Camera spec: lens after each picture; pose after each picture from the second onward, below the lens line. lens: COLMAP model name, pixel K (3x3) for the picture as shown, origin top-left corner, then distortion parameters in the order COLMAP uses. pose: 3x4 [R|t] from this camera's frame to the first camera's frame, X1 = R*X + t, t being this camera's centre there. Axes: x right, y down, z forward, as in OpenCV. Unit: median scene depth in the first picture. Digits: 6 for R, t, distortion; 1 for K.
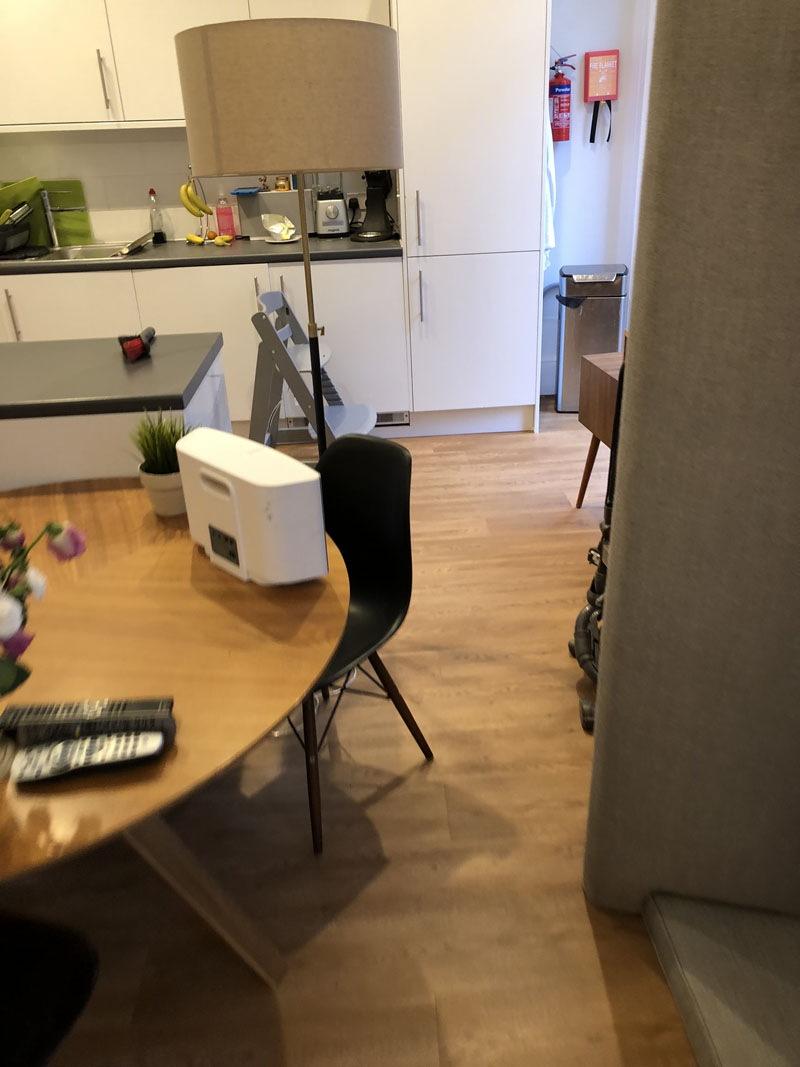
lens RADIAL K [[877.2, 0, 436.4], [0, 877.2, 533.1], [0, 0, 1]] dist [0.014450, -0.002123]
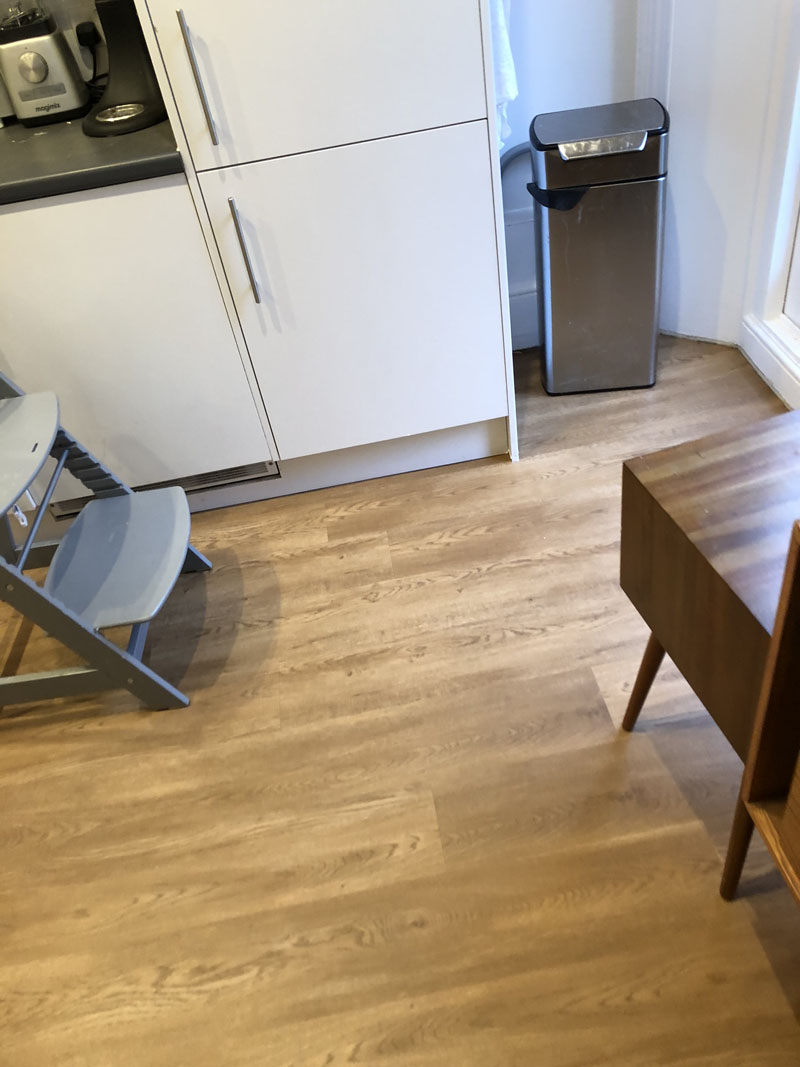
lens RADIAL K [[877.2, 0, 436.4], [0, 877.2, 533.1], [0, 0, 1]] dist [0.014450, -0.002123]
pose [[0.992459, -0.122555, 0.002285, 0.063166], [0.118400, 0.963303, 0.240892, -0.223106], [-0.031724, -0.238805, 0.970549, 0.499630]]
